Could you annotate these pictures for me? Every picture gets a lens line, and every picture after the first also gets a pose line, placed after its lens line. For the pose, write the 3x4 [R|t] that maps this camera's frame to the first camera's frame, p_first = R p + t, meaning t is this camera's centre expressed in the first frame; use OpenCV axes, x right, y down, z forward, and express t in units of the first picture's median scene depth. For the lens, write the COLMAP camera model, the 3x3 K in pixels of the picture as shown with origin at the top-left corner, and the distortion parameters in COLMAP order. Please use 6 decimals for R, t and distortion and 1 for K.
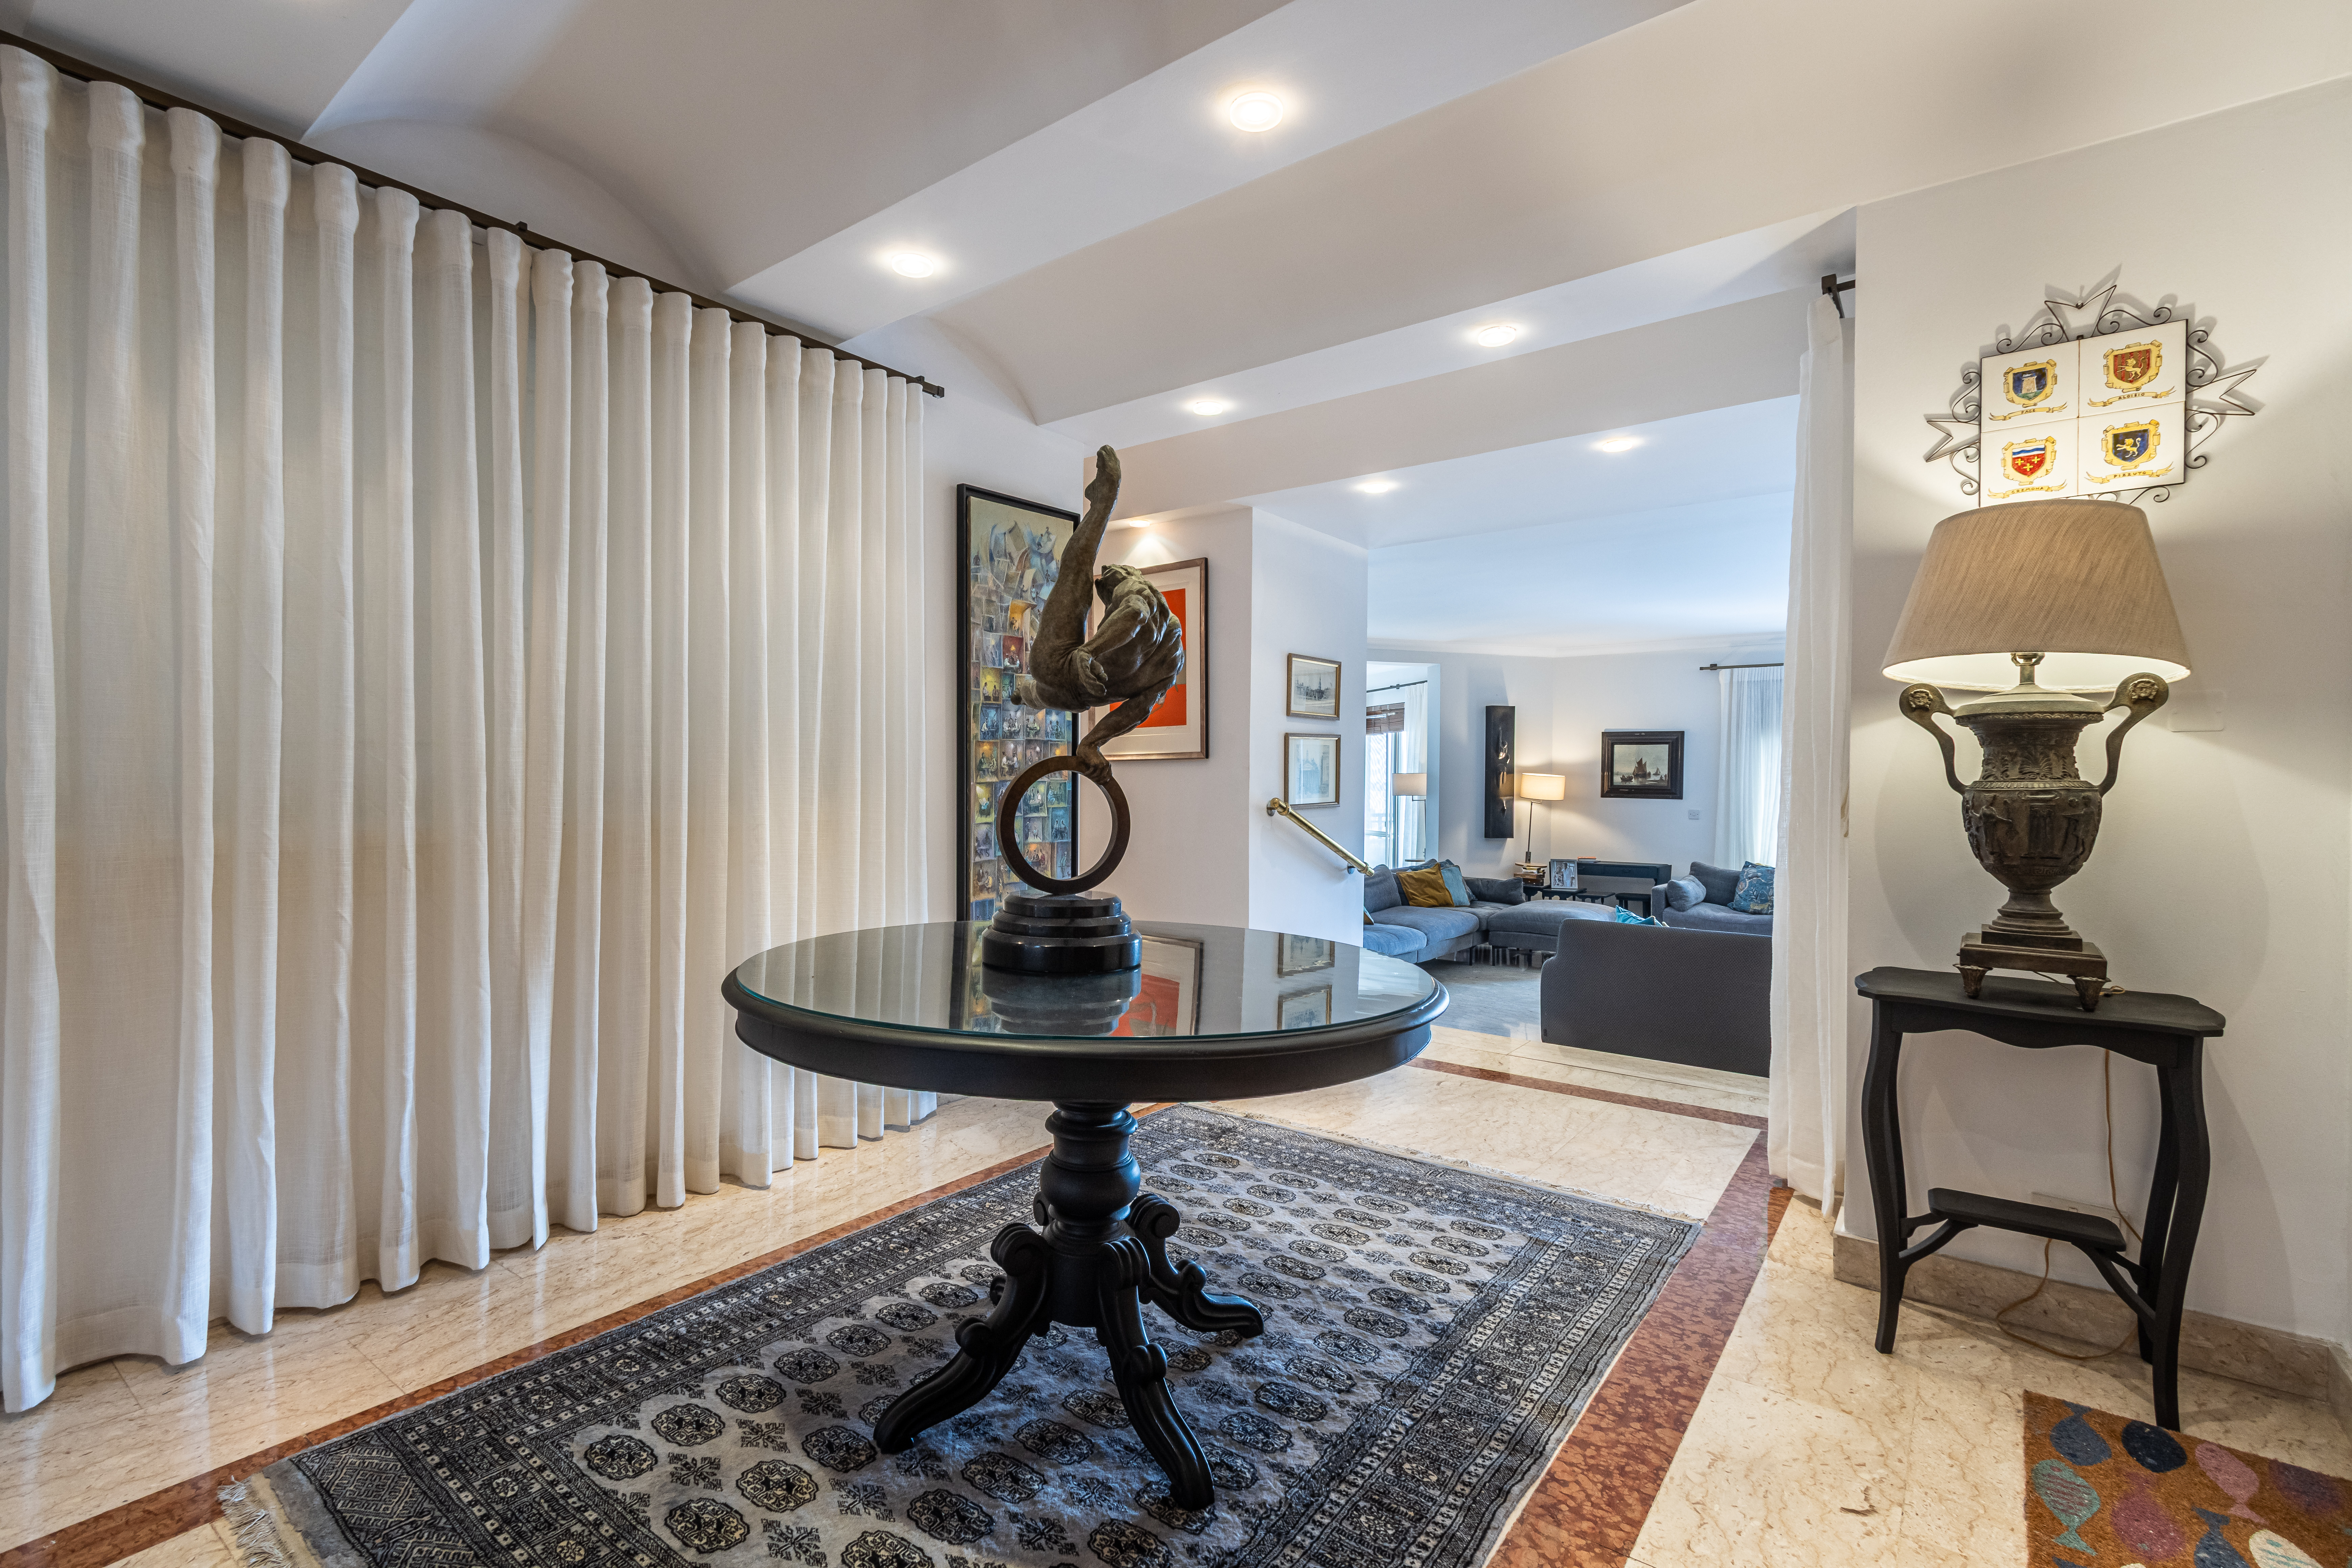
lens RADIAL K [[1047.2, 0, 1179.6], [0, 1047.2, 773.3], [0, 0, 1]] dist [0.003304, 0.000163]
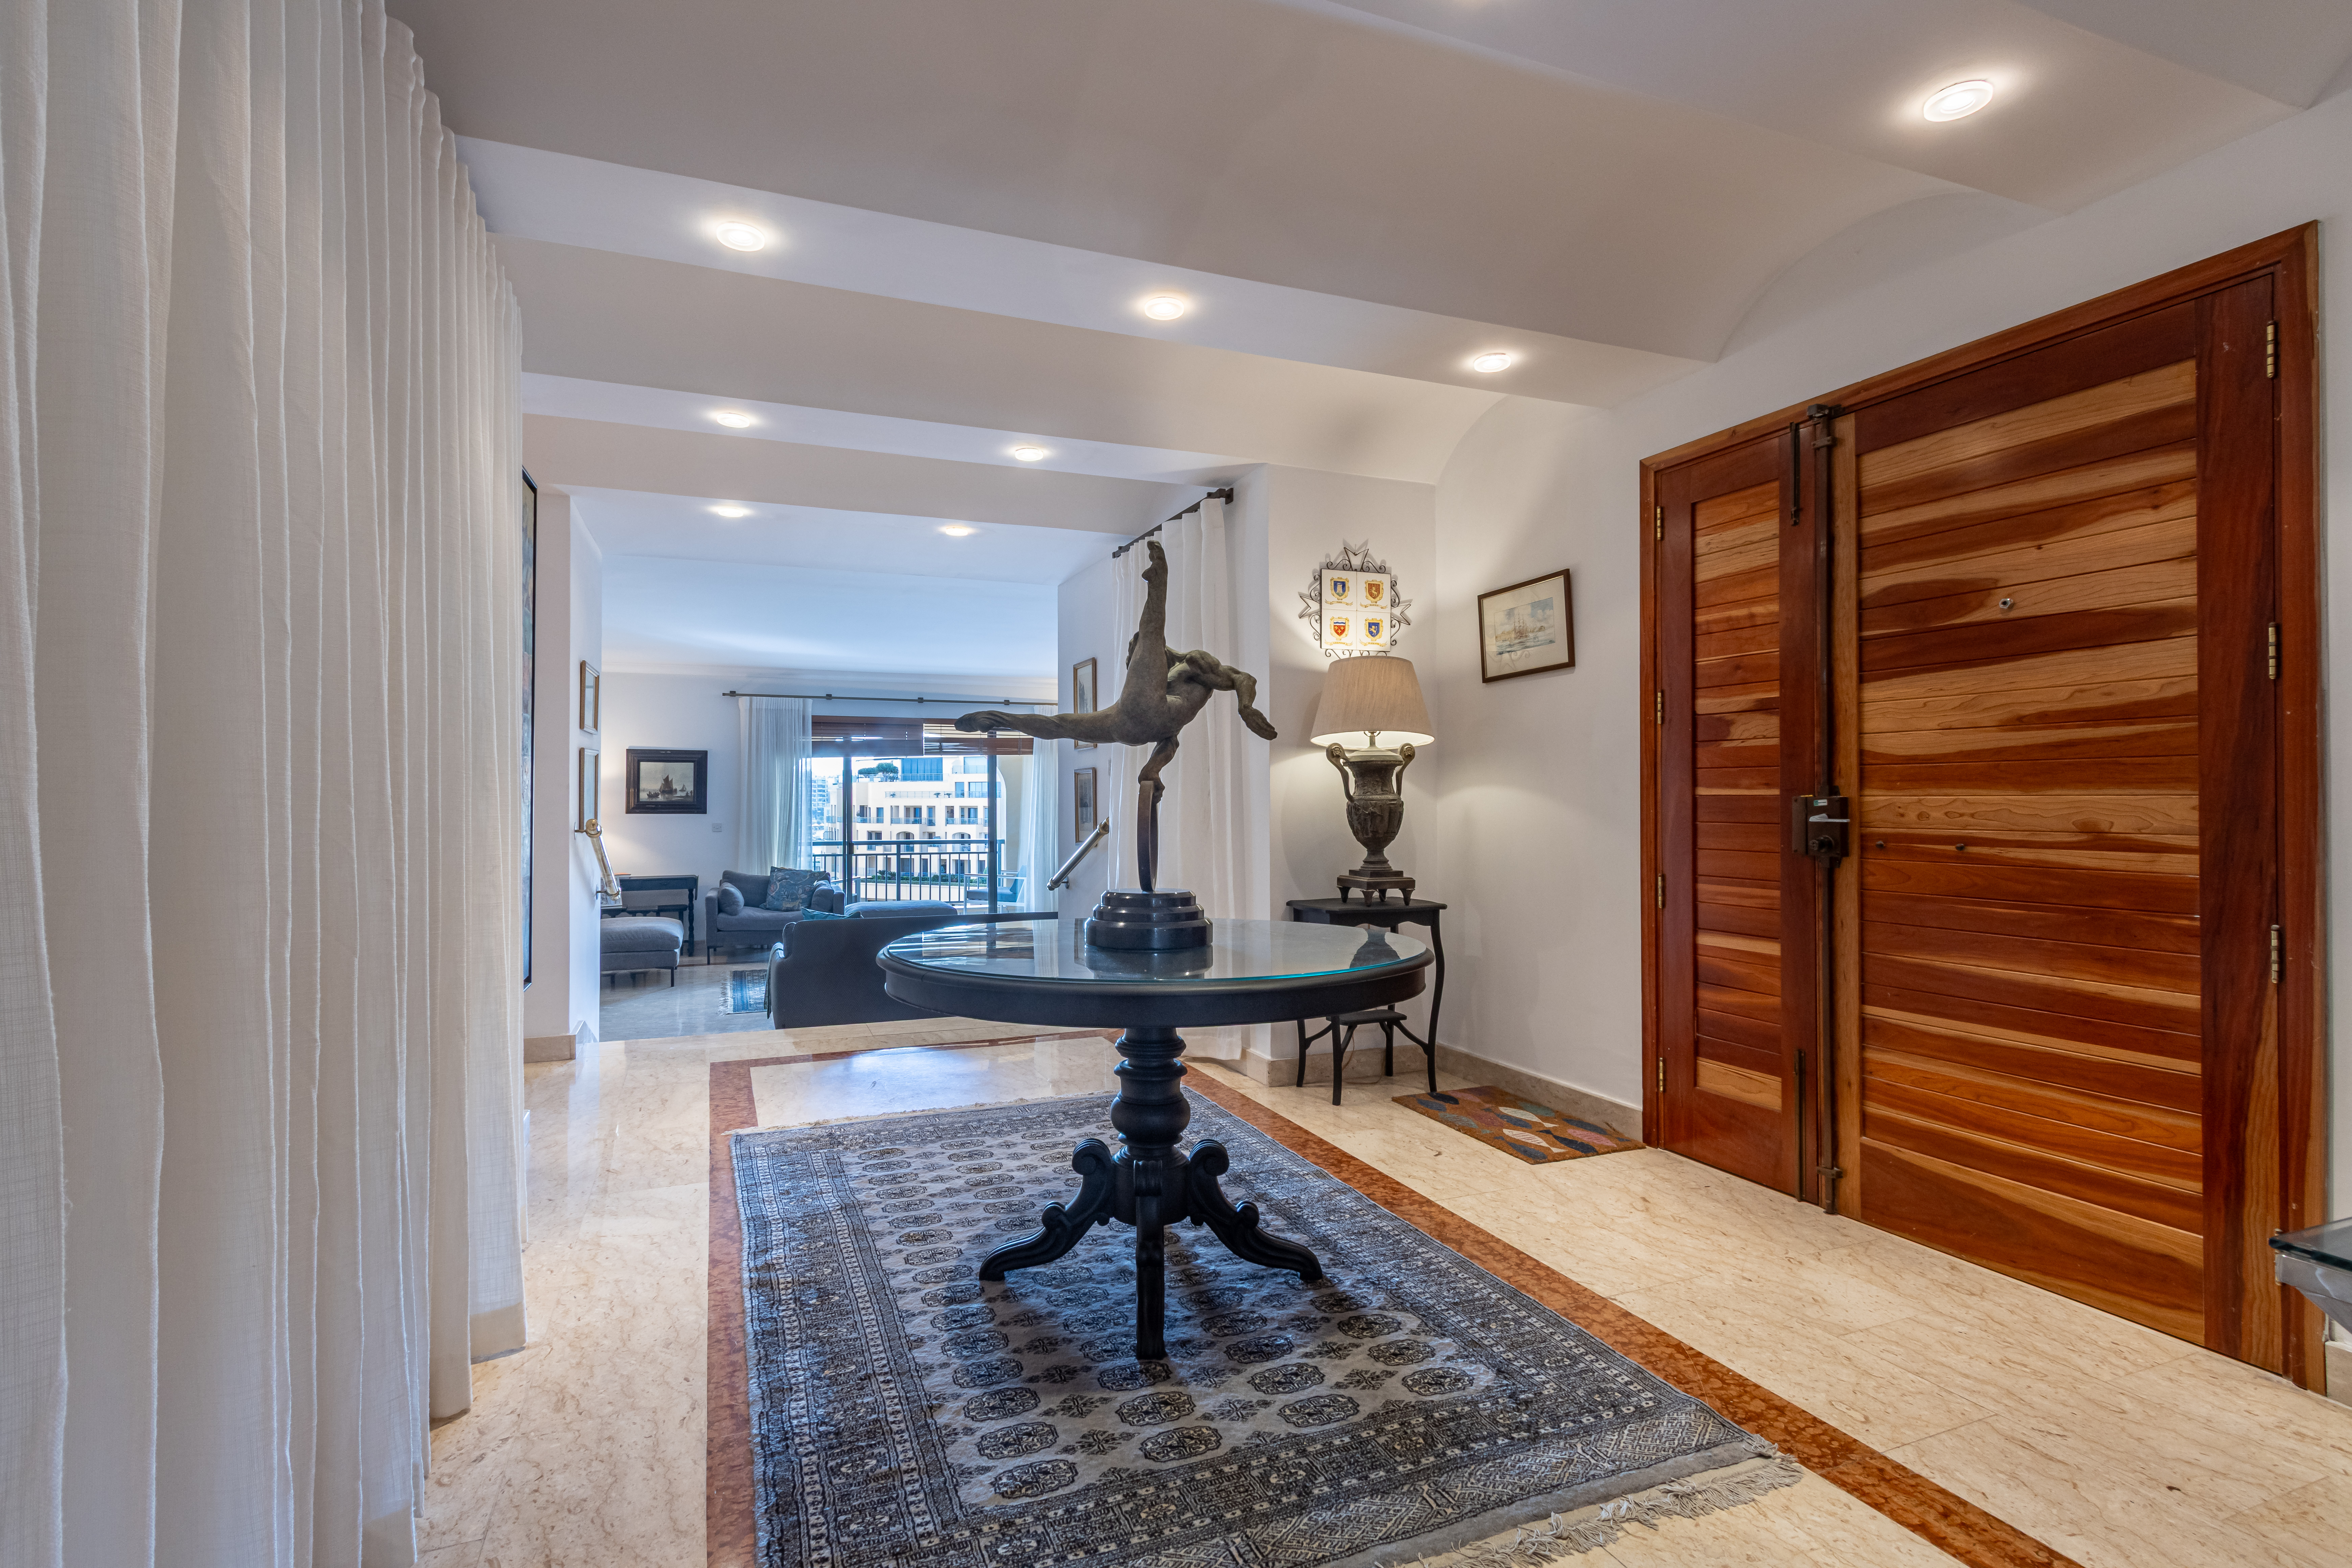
lens RADIAL K [[1073.9, 0, 1076.6], [0, 1073.9, 776.8], [0, 0, 1]] dist [-0.001685, 0.000282]
pose [[0.555662, 0.004530, 0.831396, -1.056167], [0.004487, 0.999954, -0.008447, -0.010408], [-0.831396, 0.008424, 0.555617, 0.299877]]
